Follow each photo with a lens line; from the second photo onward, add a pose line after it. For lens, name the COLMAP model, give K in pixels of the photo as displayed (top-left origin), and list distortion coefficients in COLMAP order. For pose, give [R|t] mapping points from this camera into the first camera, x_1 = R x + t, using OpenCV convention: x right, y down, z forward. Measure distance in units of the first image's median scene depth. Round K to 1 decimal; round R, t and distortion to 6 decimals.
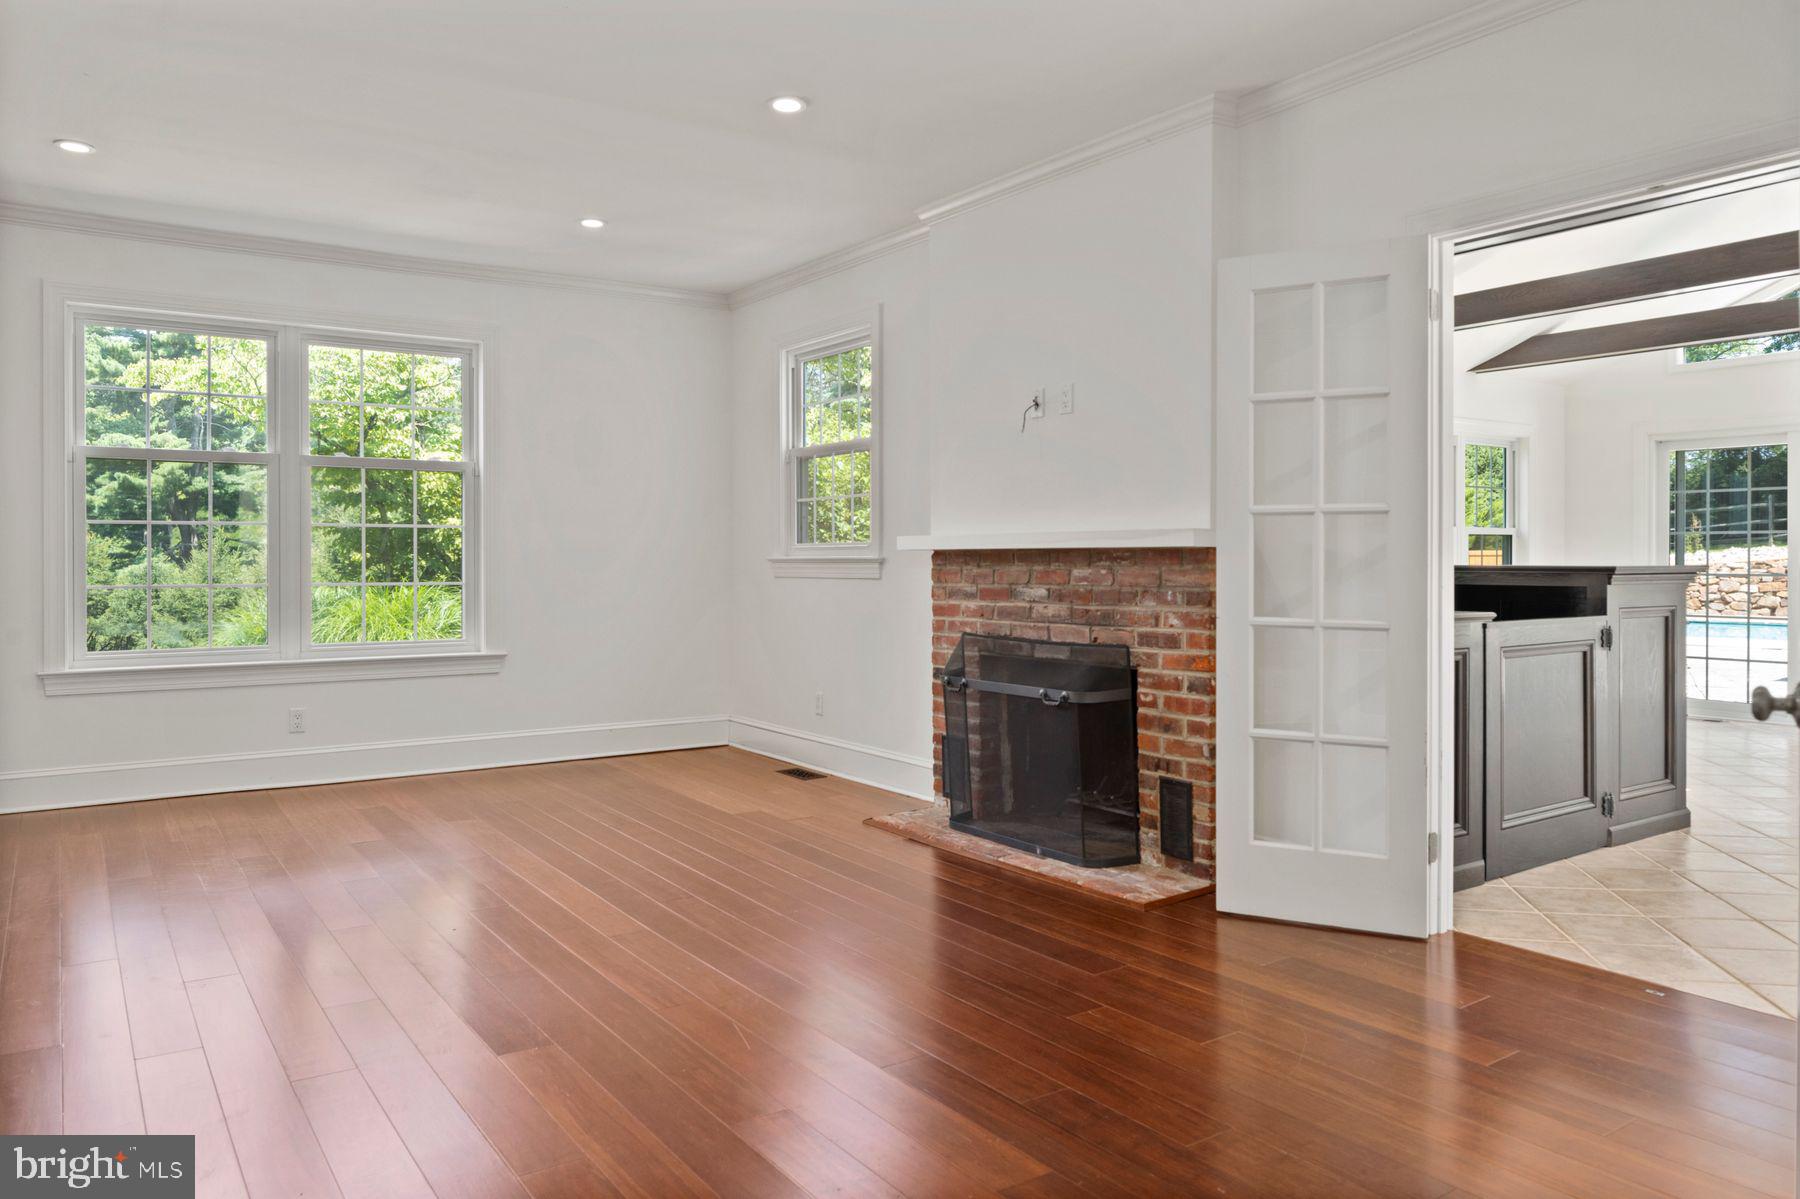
lens RADIAL K [[1239.5, 0, 892.9], [0, 1239.5, 555.4], [0, 0, 1]] dist [-0.000396, 0.000054]
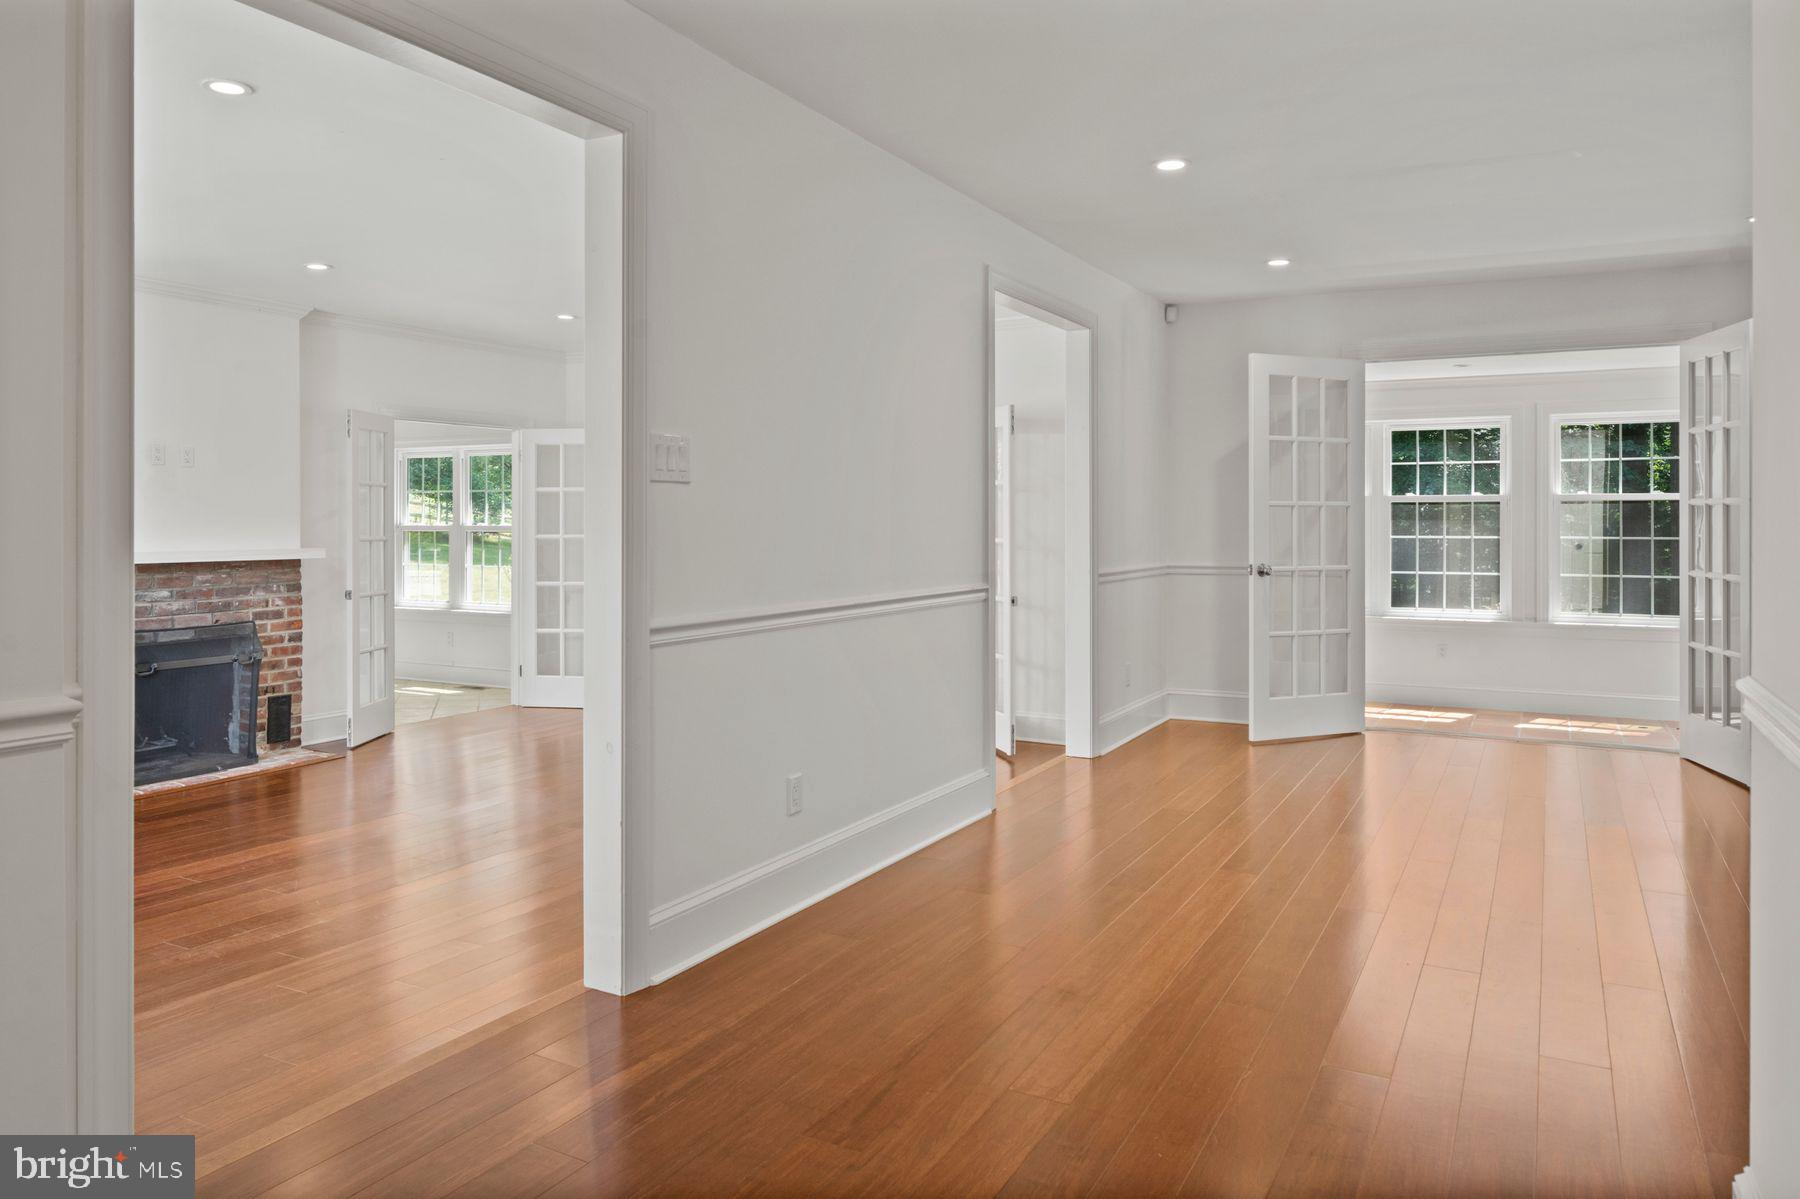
lens RADIAL K [[1242.7, 0, 889.8], [0, 1242.7, 525.7], [0, 0, 1]] dist [-0.005851, -0.003676]
pose [[-0.461002, 0.006264, 0.887377, -1.642850], [0.005734, 0.999975, -0.004080, -0.039650], [-0.887380, 0.003207, -0.461027, 1.026378]]
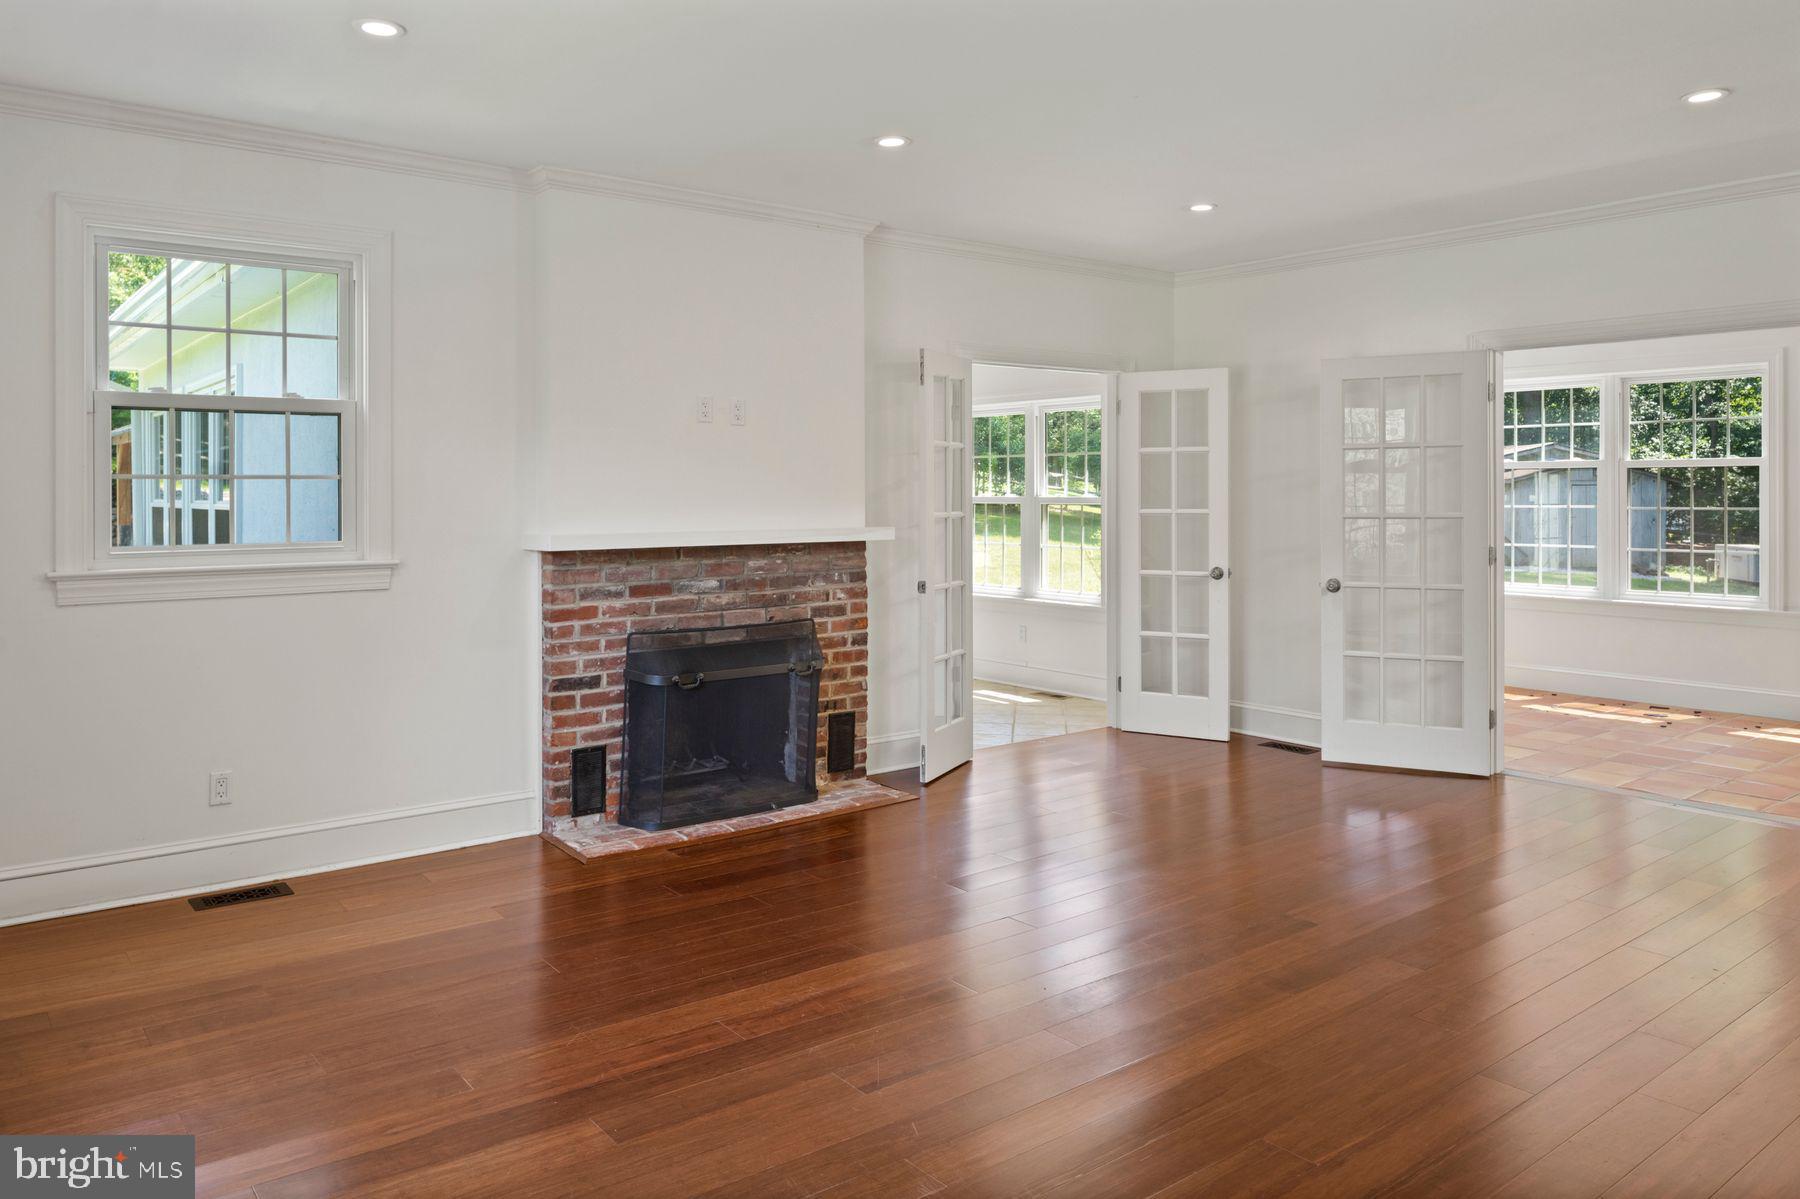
lens RADIAL K [[1286.6, 0, 898.4], [0, 1286.6, 501.9], [0, 0, 1]] dist [0.000957, -0.000515]
pose [[-0.075884, 0.000024, 0.997117, -1.150655], [0.005105, 0.999987, 0.000365, -0.047331], [-0.997104, 0.005118, -0.075884, 1.028877]]
